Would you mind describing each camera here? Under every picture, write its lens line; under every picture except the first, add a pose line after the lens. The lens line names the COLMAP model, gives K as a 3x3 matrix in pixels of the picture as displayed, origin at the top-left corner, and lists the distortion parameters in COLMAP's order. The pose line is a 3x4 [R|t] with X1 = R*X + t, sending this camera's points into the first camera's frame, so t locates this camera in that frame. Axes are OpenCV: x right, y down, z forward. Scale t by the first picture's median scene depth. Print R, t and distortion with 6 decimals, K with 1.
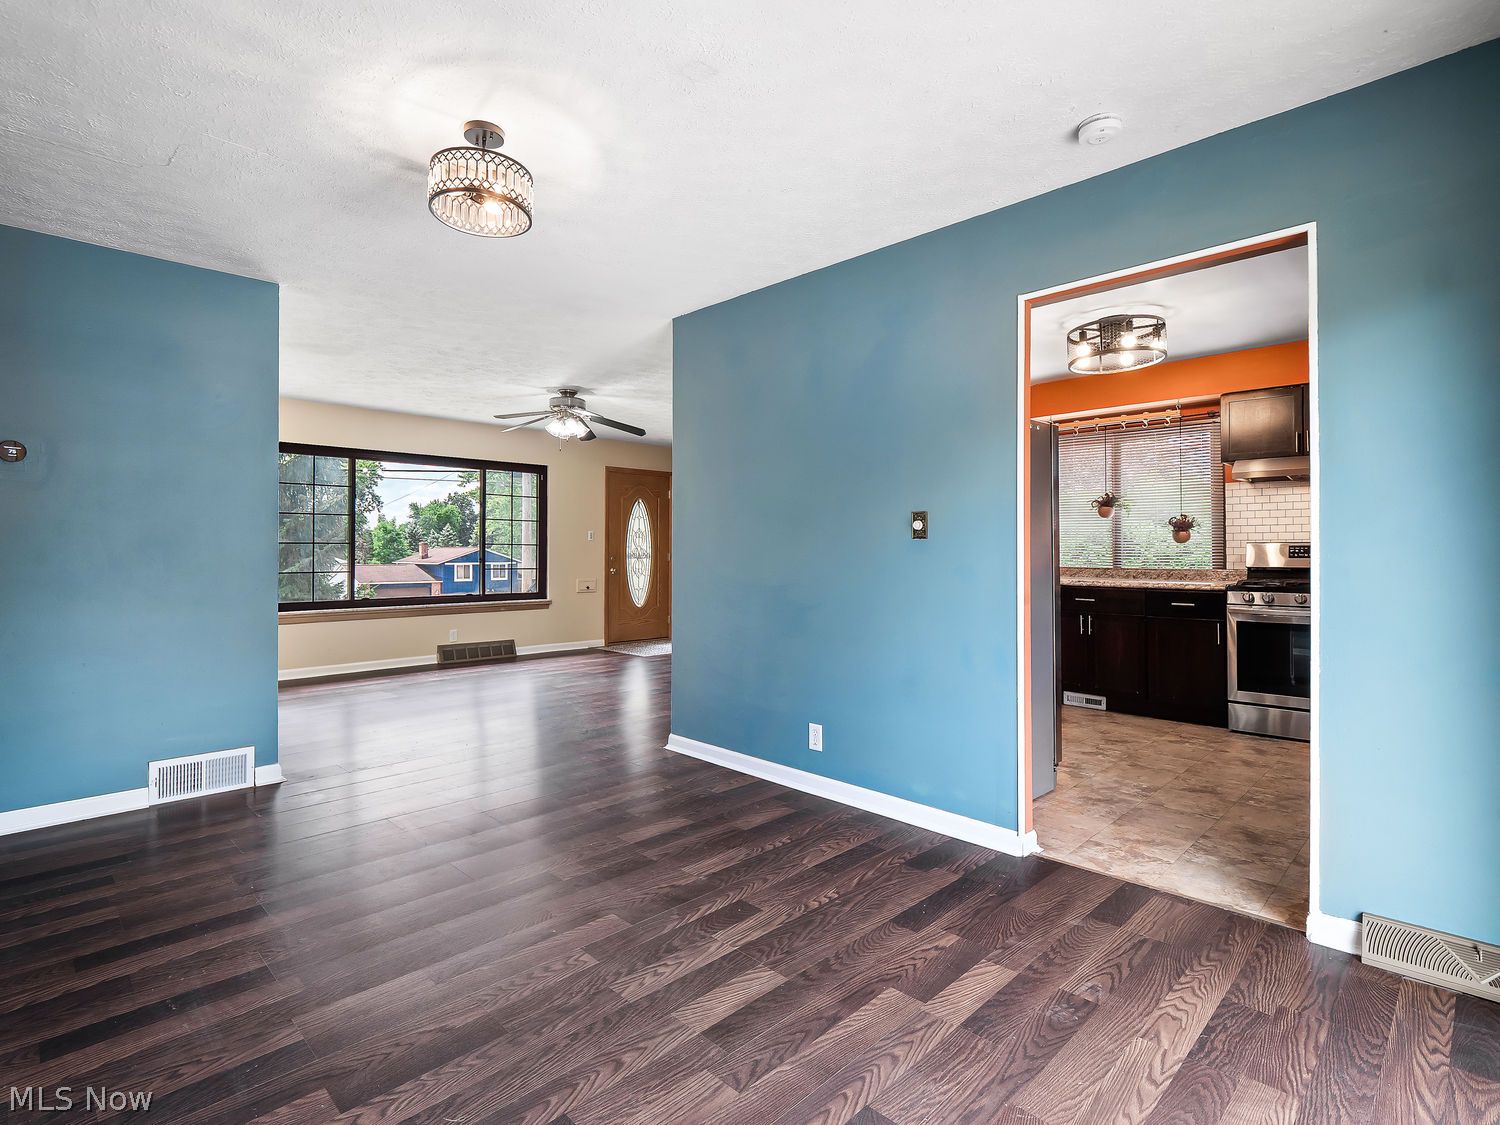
lens RADIAL K [[746.0, 0, 750.9], [0, 746.0, 543.3], [0, 0, 1]] dist [0.003274, -0.000452]
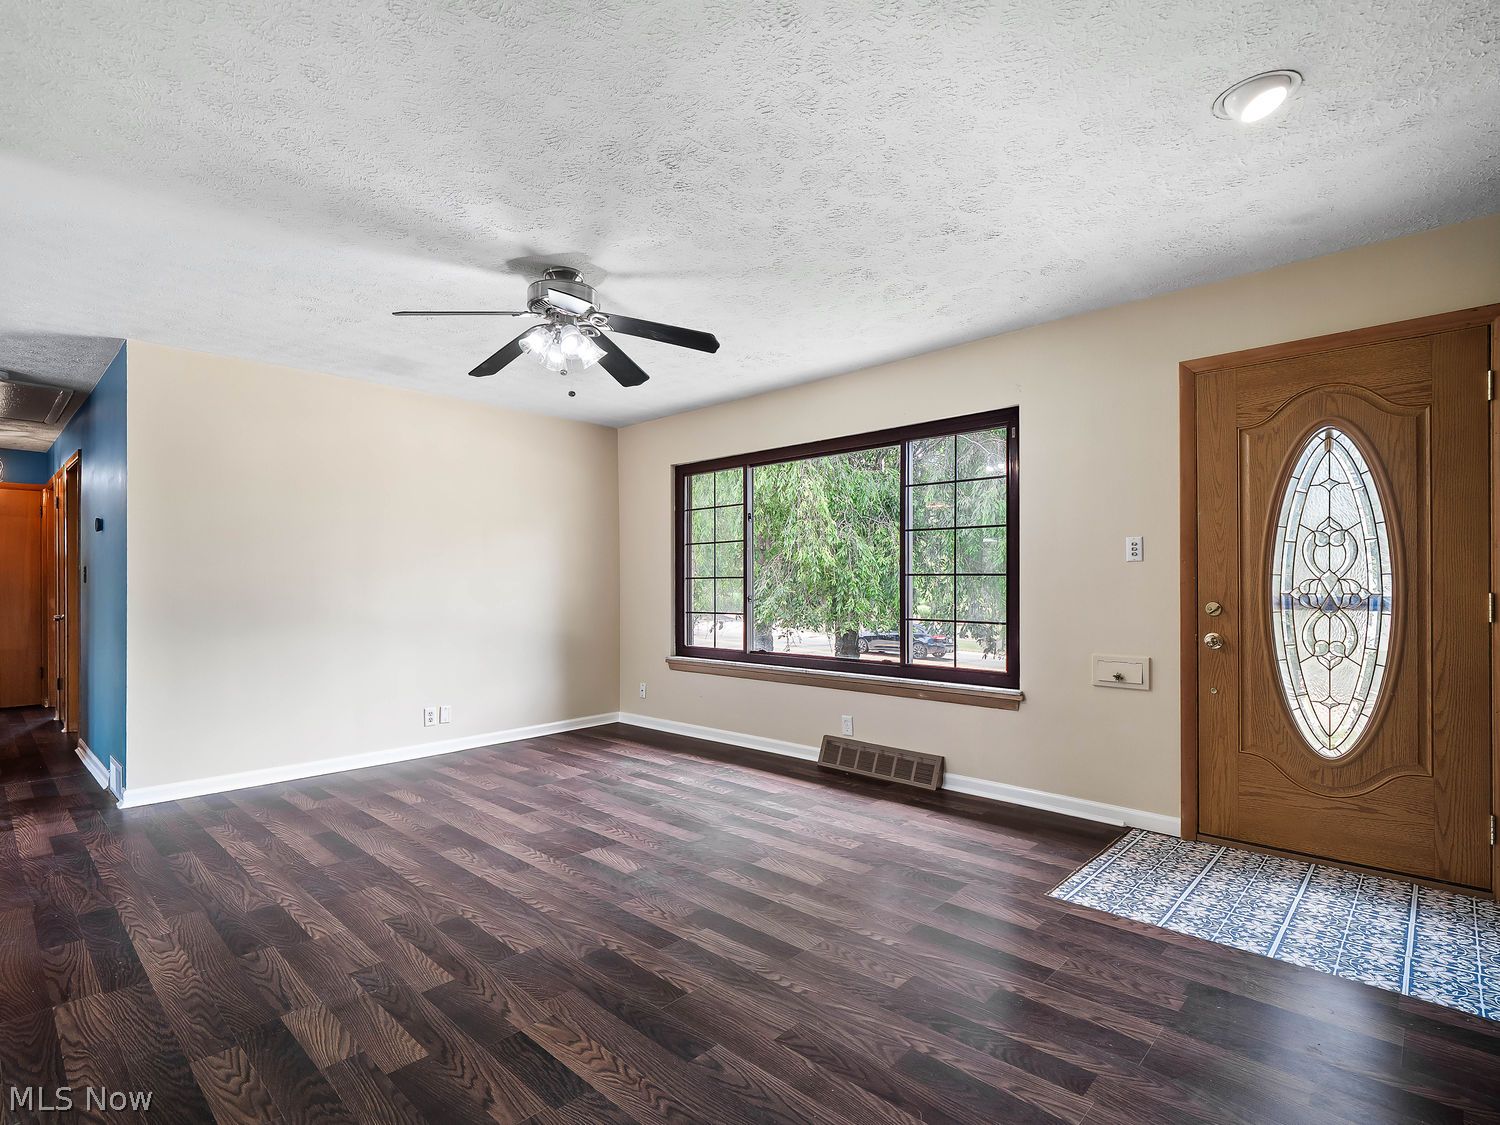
lens RADIAL K [[746.8, 0, 750.2], [0, 746.8, 585.3], [0, 0, 1]] dist [0.000544, -0.000143]
pose [[0.018541, 0.001891, -0.999826, 0.183894], [0.018065, 0.999834, 0.002226, 0.004560], [0.999665, -0.018103, 0.018504, 0.779299]]
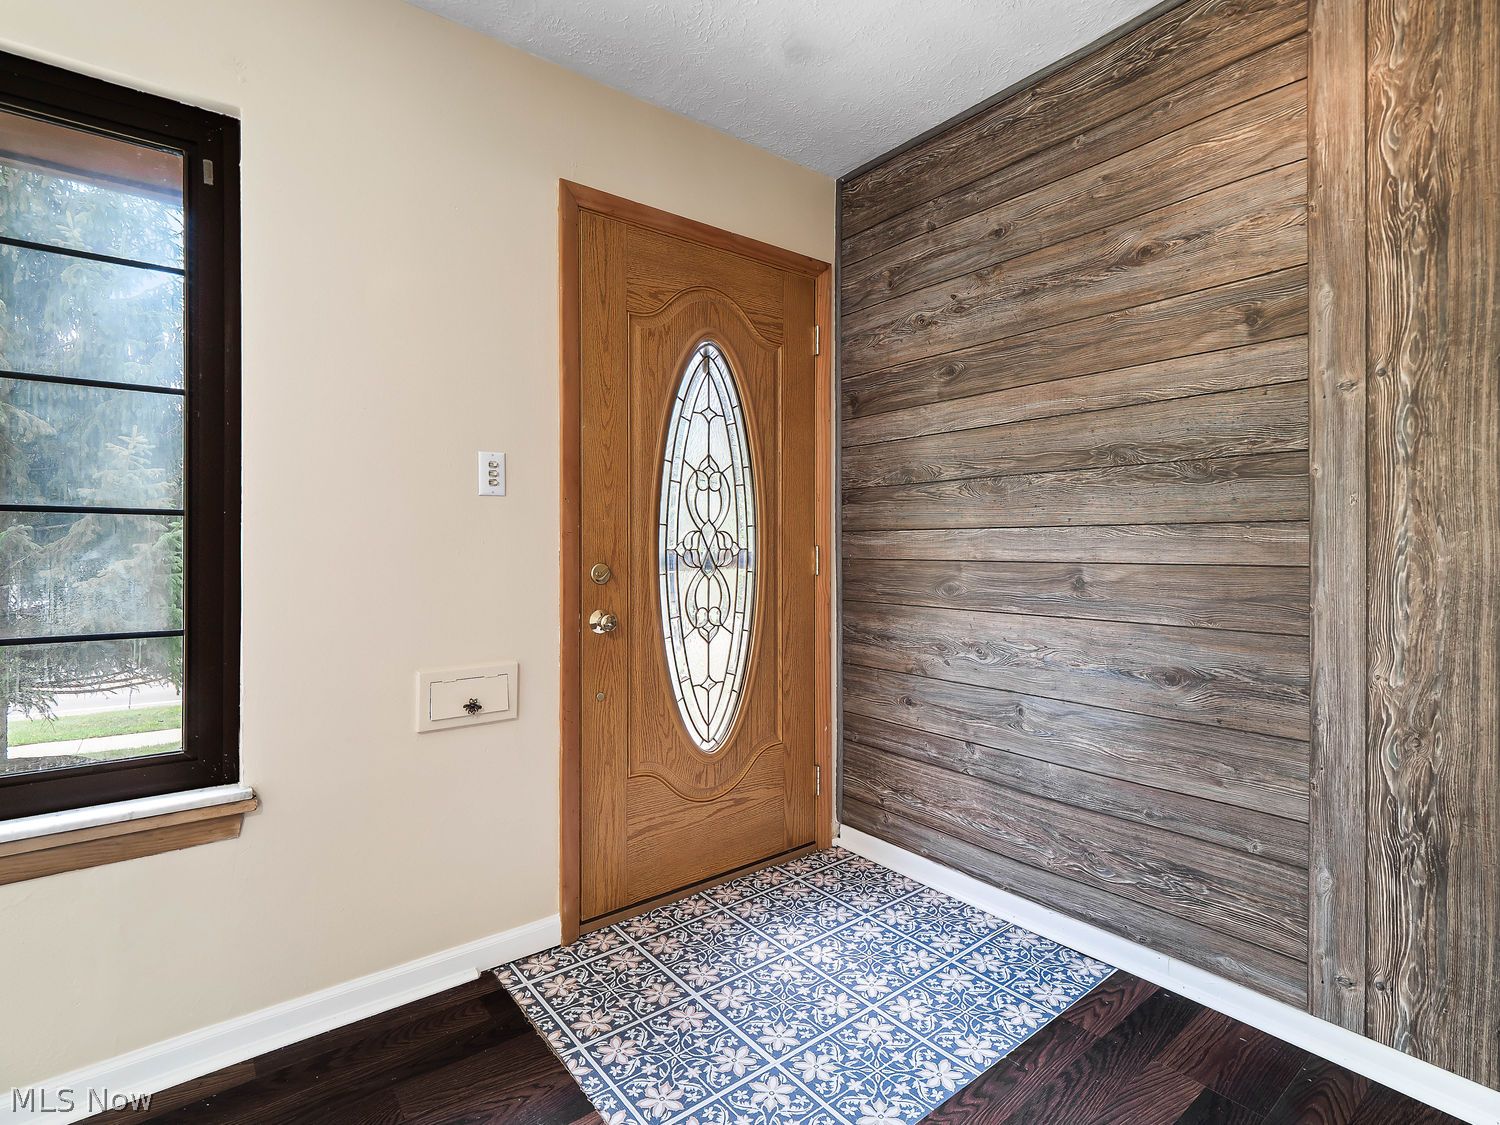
lens RADIAL K [[746.0, 0, 750.9], [0, 746.0, 543.3], [0, 0, 1]] dist [0.003274, -0.000452]
pose [[0.990737, -0.002851, -0.135766, -0.104370], [0.005158, 0.999848, 0.016638, 0.007438], [0.135697, -0.017185, 0.990601, 0.779526]]
